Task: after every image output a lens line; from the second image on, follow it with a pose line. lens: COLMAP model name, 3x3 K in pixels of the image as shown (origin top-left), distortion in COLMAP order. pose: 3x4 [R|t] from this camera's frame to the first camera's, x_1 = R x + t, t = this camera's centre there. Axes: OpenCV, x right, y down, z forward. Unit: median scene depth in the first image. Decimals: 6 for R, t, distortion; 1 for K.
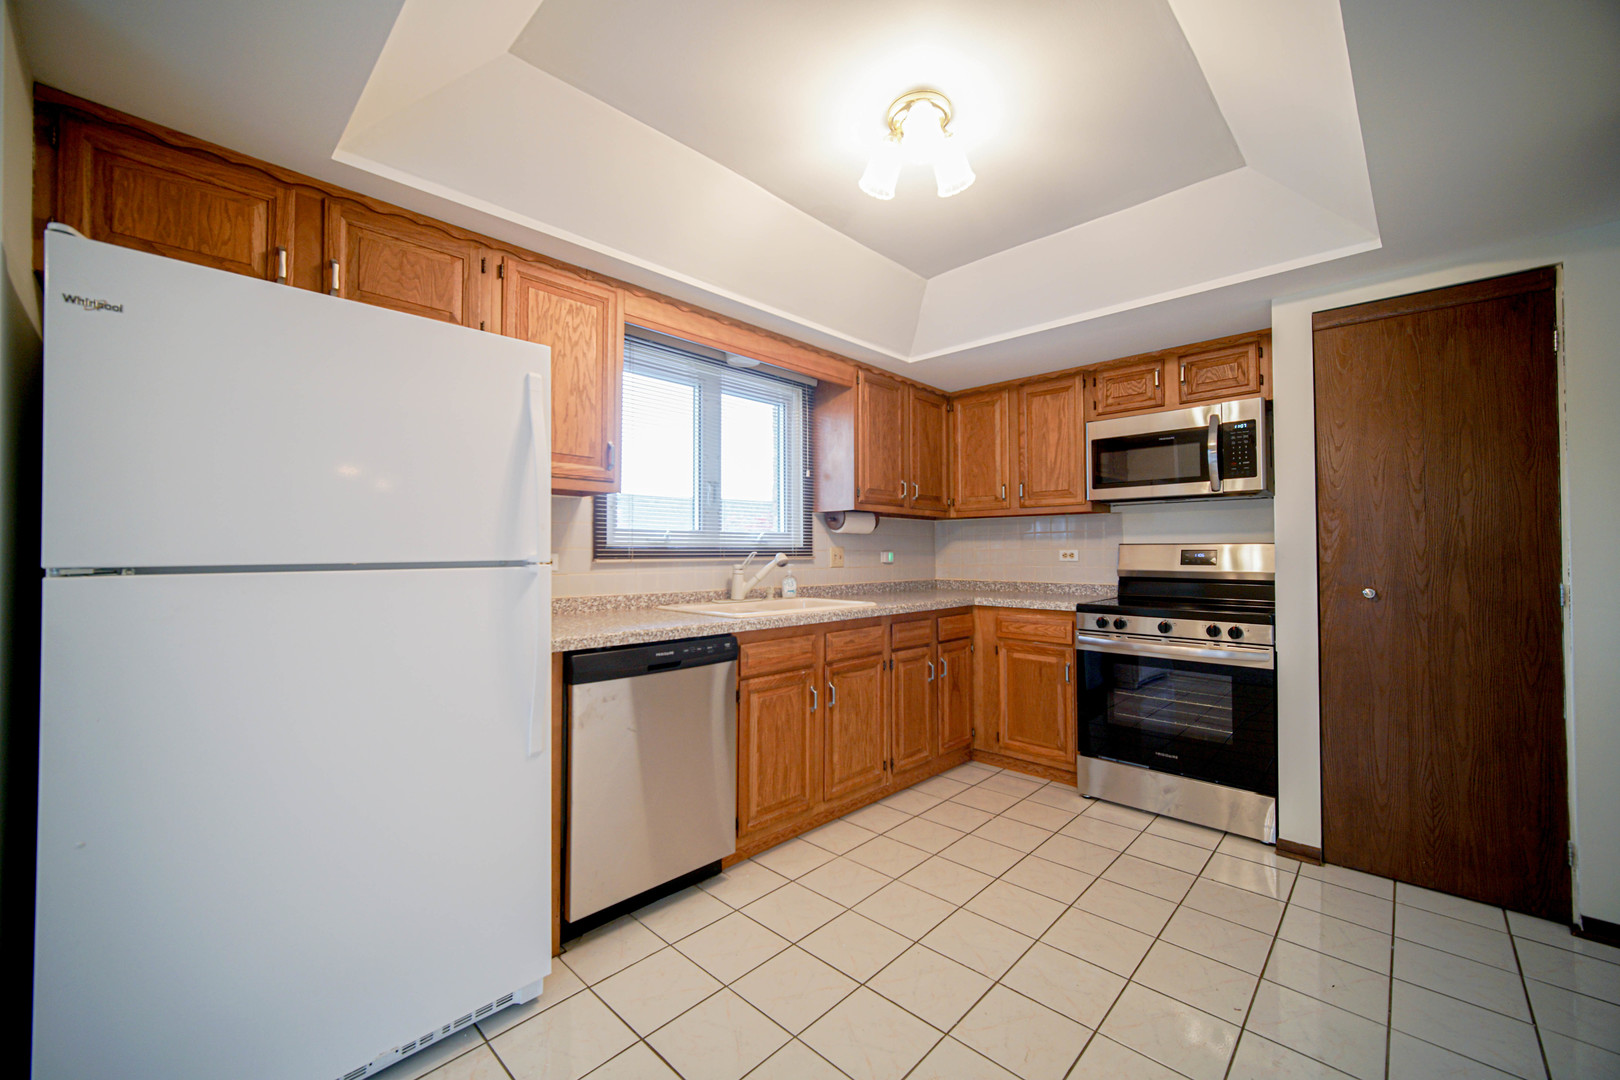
lens RADIAL K [[636.9, 0, 805.8], [0, 636.9, 538.6], [0, 0, 1]] dist [-0.000646, -0.000742]
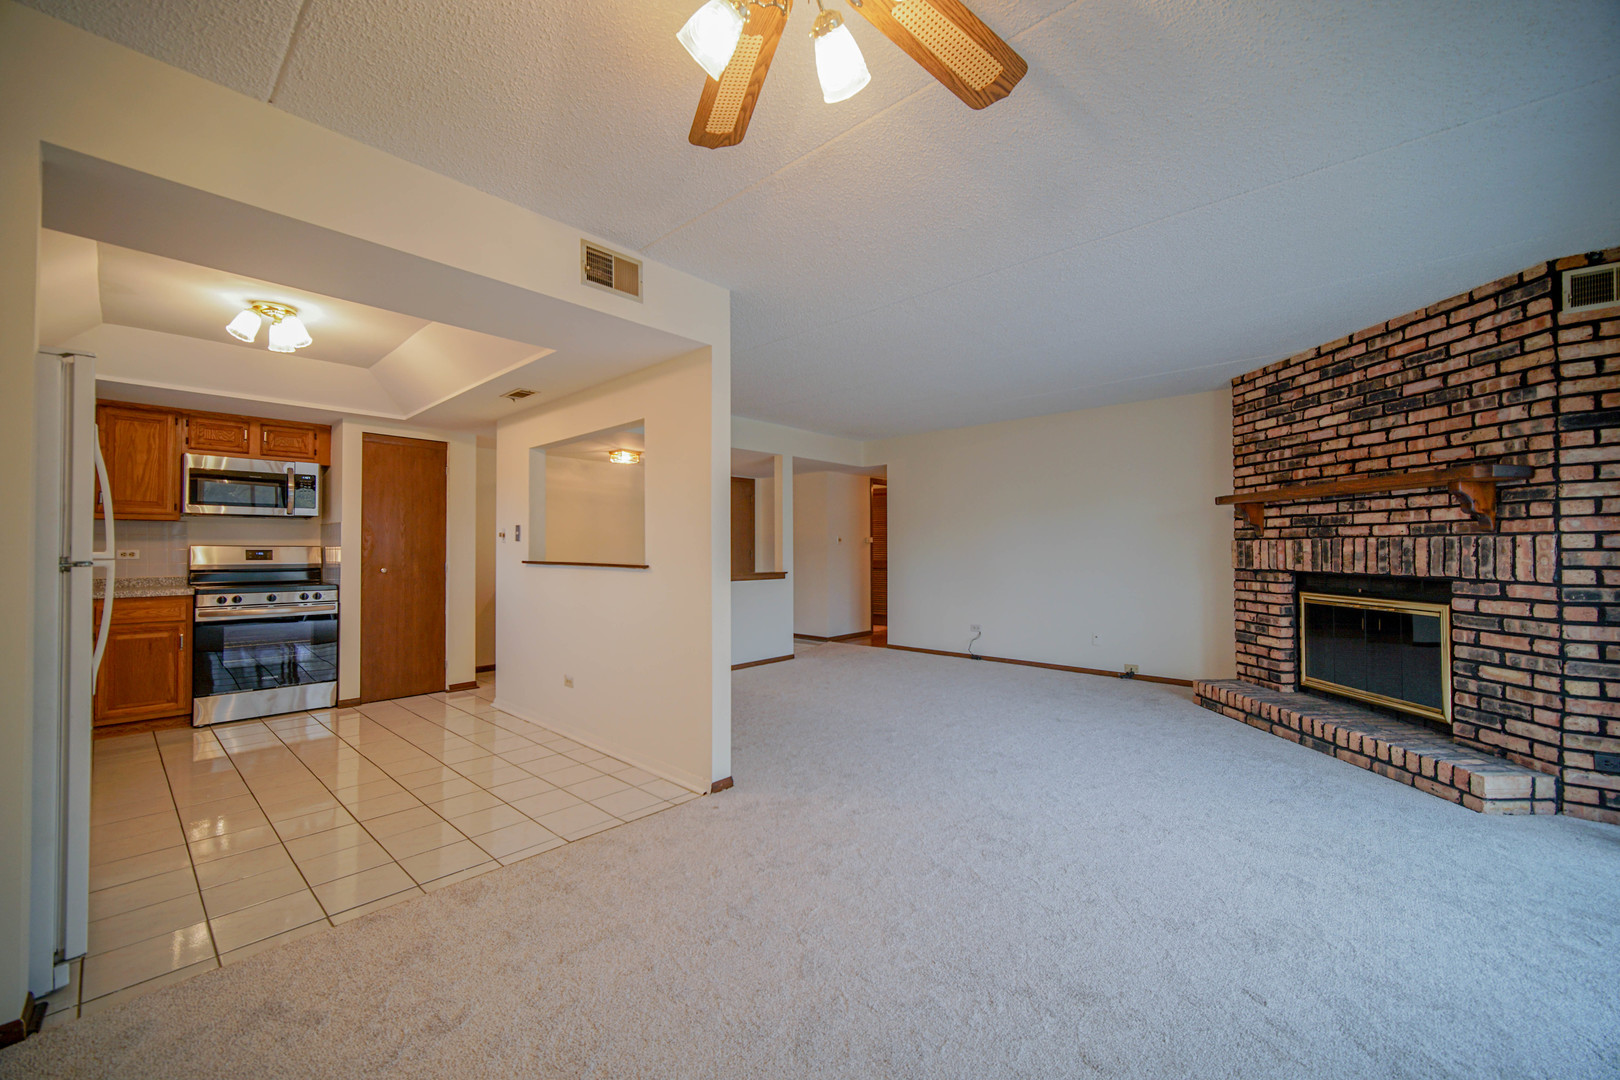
lens RADIAL K [[636.9, 0, 800.5], [0, 636.9, 539.5], [0, 0, 1]] dist [-0.000646, -0.000742]
pose [[-0.026698, 0.018433, 0.999474, -0.957416], [-0.019792, 0.999624, -0.018964, -0.004050], [-0.999448, -0.020288, -0.026323, -0.258003]]
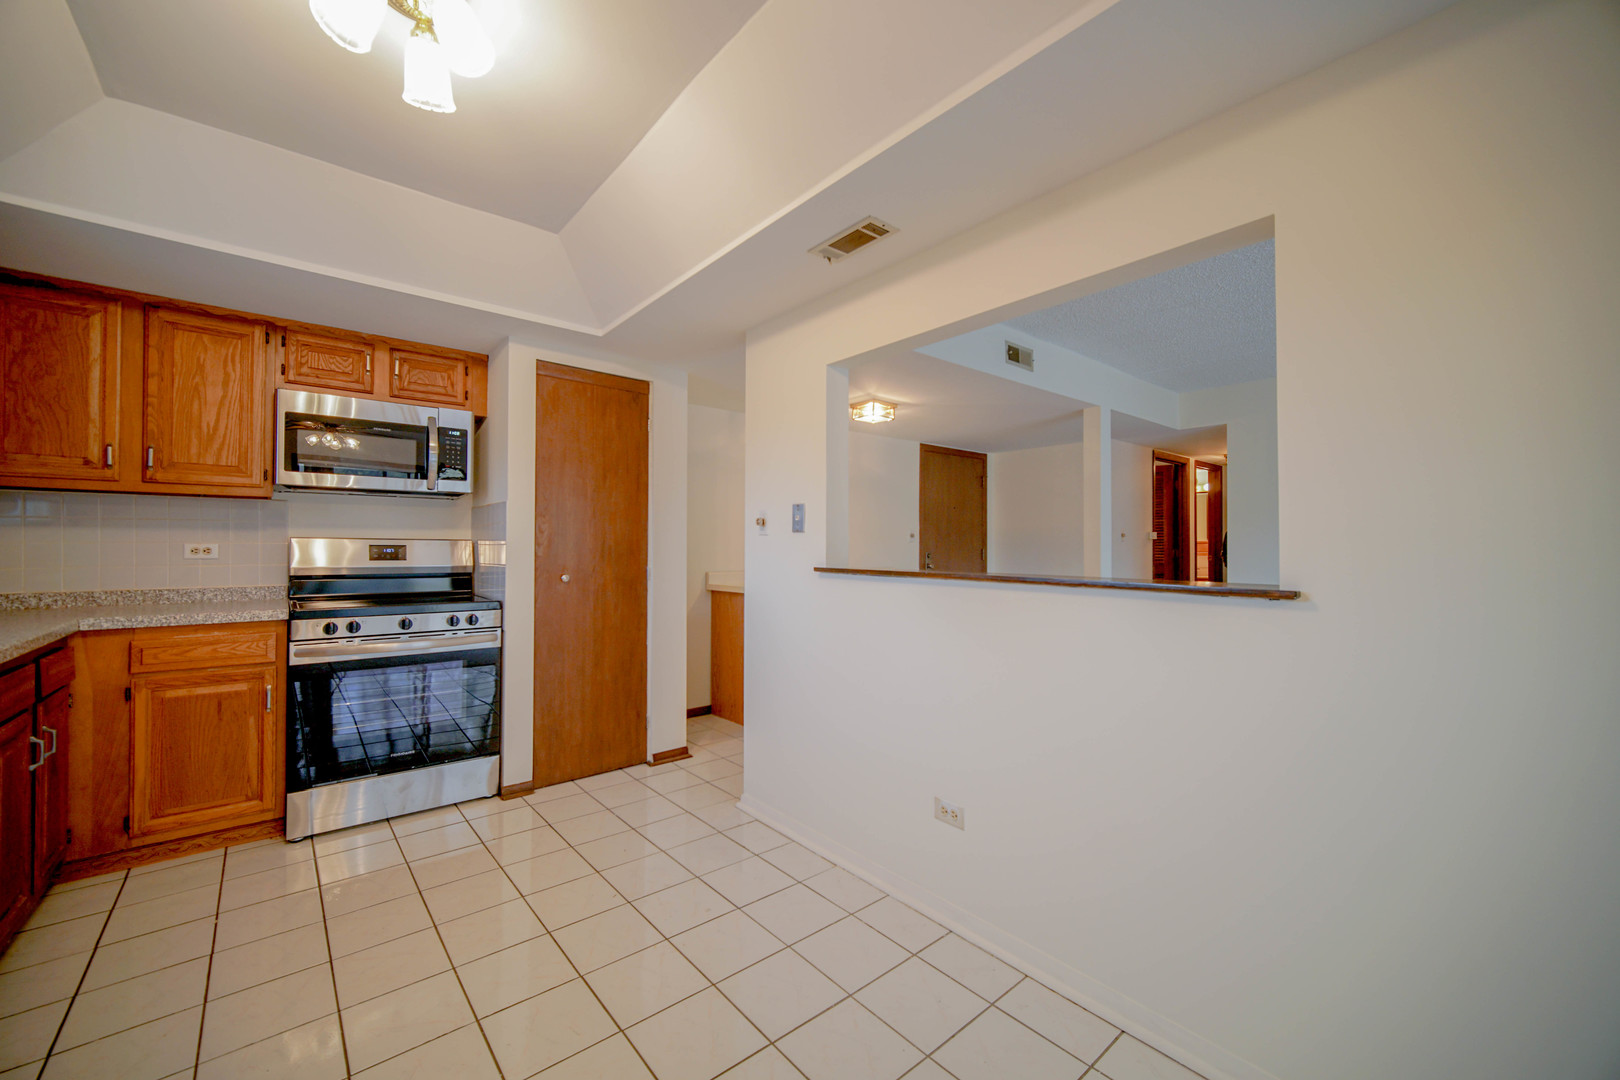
lens RADIAL K [[636.9, 0, 799.5], [0, 636.9, 539.4], [0, 0, 1]] dist [-0.000646, -0.000742]
pose [[0.110487, 0.014821, 0.993767, -0.309202], [-0.025666, 0.999598, -0.012055, 0.004335], [-0.993546, -0.024174, 0.110823, 0.254007]]
